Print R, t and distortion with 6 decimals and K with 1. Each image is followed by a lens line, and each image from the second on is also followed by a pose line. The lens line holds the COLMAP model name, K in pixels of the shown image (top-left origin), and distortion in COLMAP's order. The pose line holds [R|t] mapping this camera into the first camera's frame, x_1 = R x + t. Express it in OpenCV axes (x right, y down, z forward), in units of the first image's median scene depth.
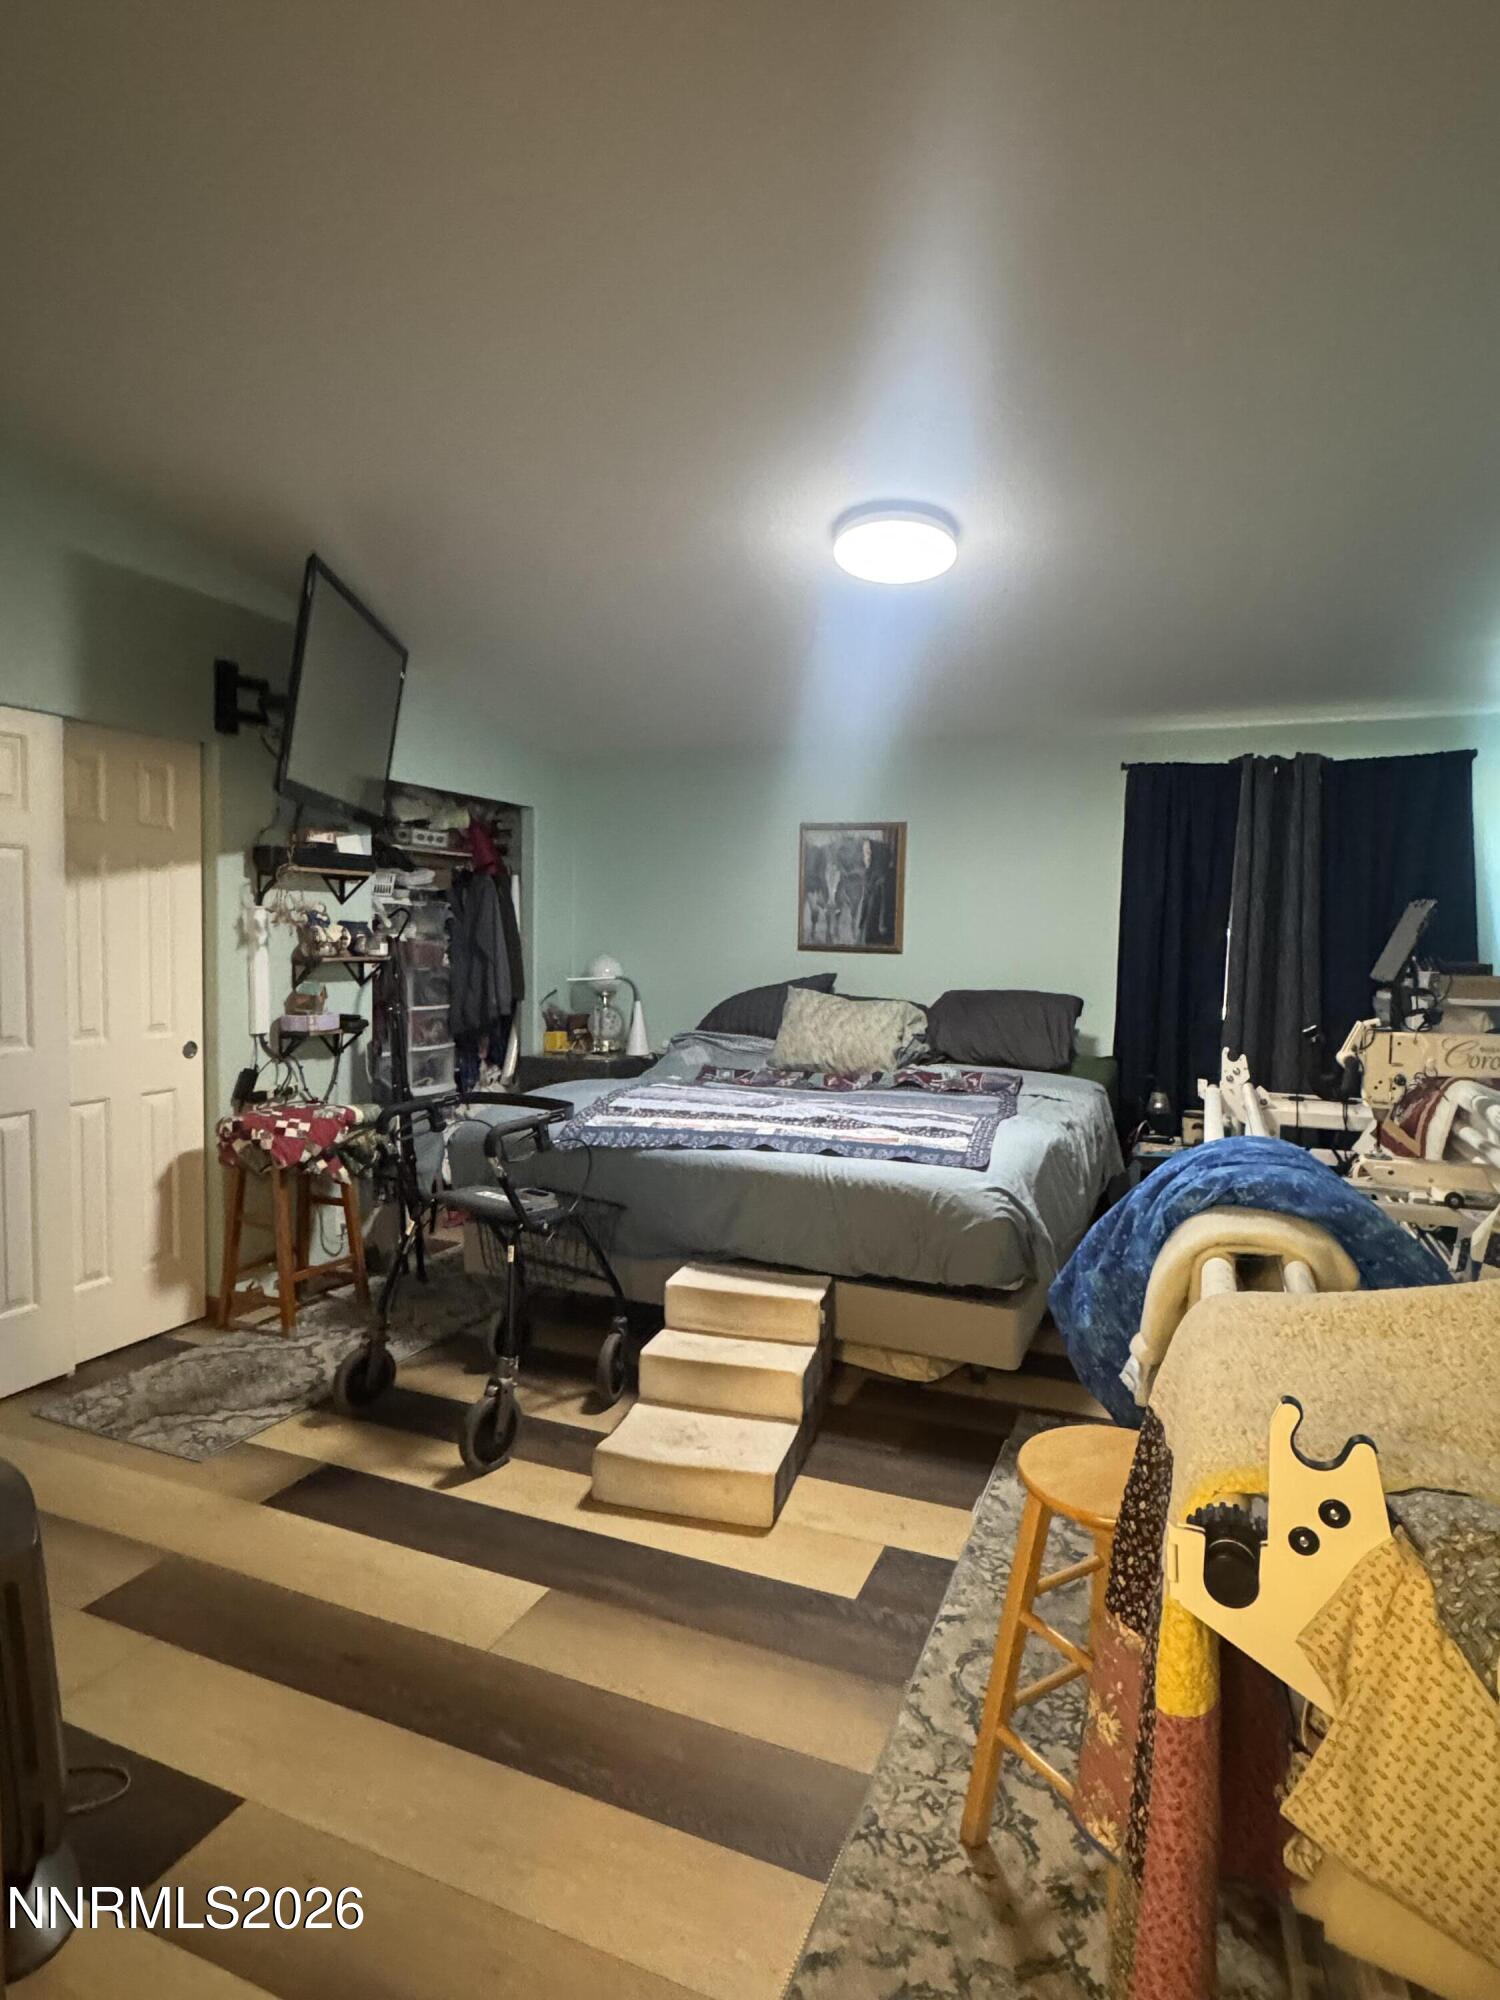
lens RADIAL K [[1091.6, 0, 745.8], [0, 1091.6, 1003.7], [0, 0, 1]] dist [-0.005666, 0.002226]
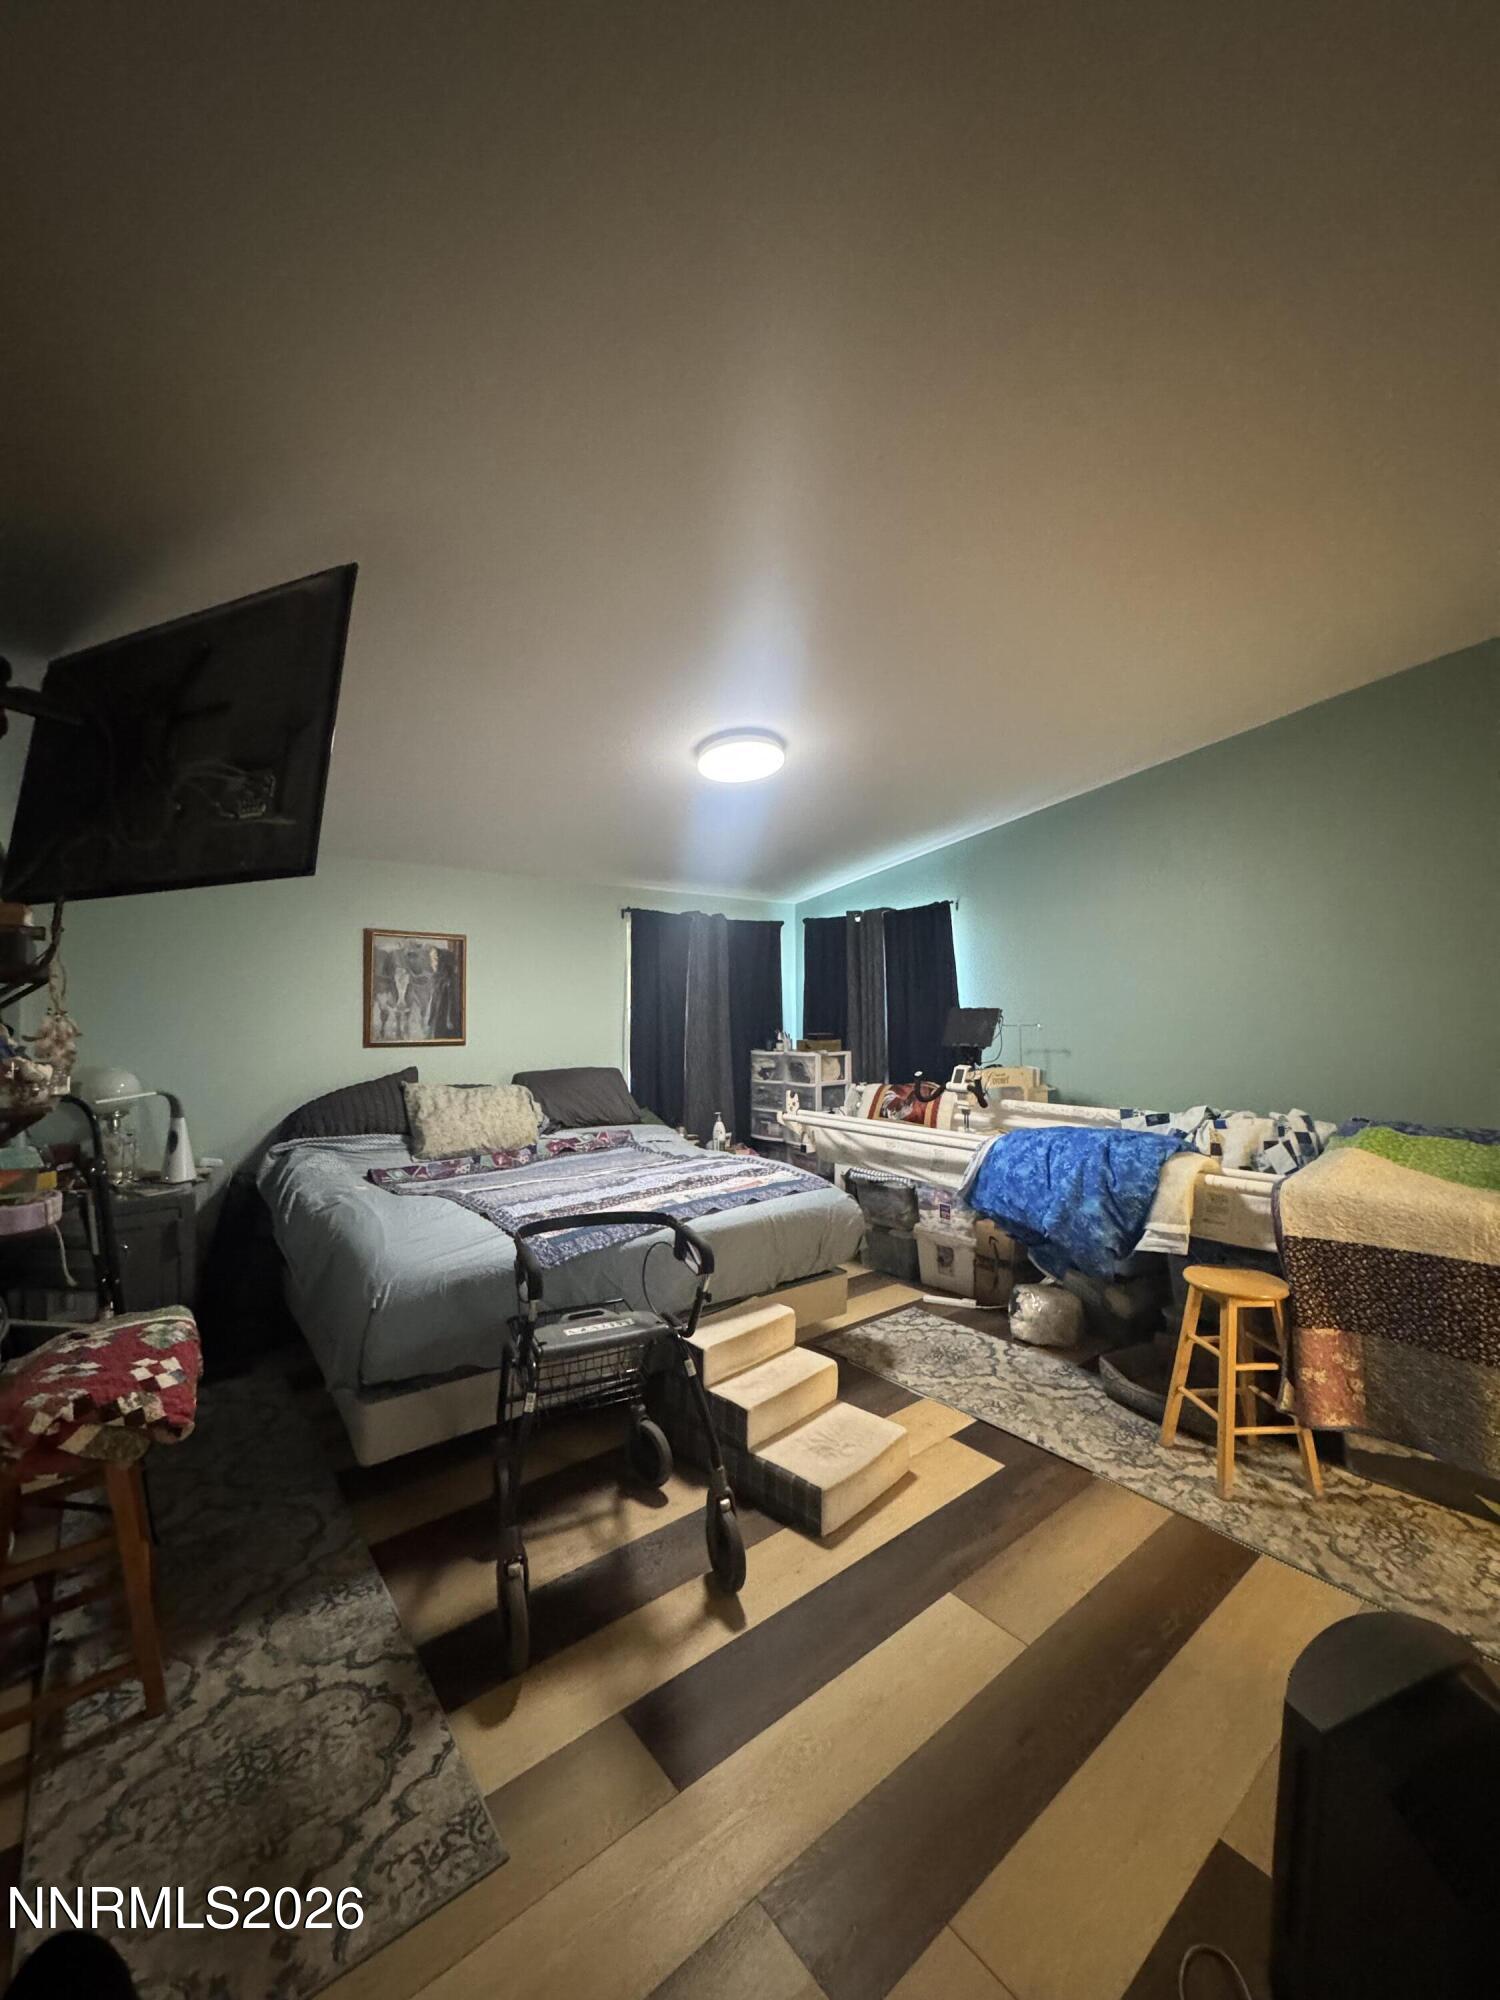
lens RADIAL K [[792.9, 0, 746.5], [0, 792.9, 994.9], [0, 0, 1]] dist [-0.002845, -0.000195]
pose [[0.479947, -0.004521, 0.877286, -0.674093], [0.072579, 0.996763, -0.034570, -0.069970], [-0.874290, 0.080265, 0.478722, 0.462118]]
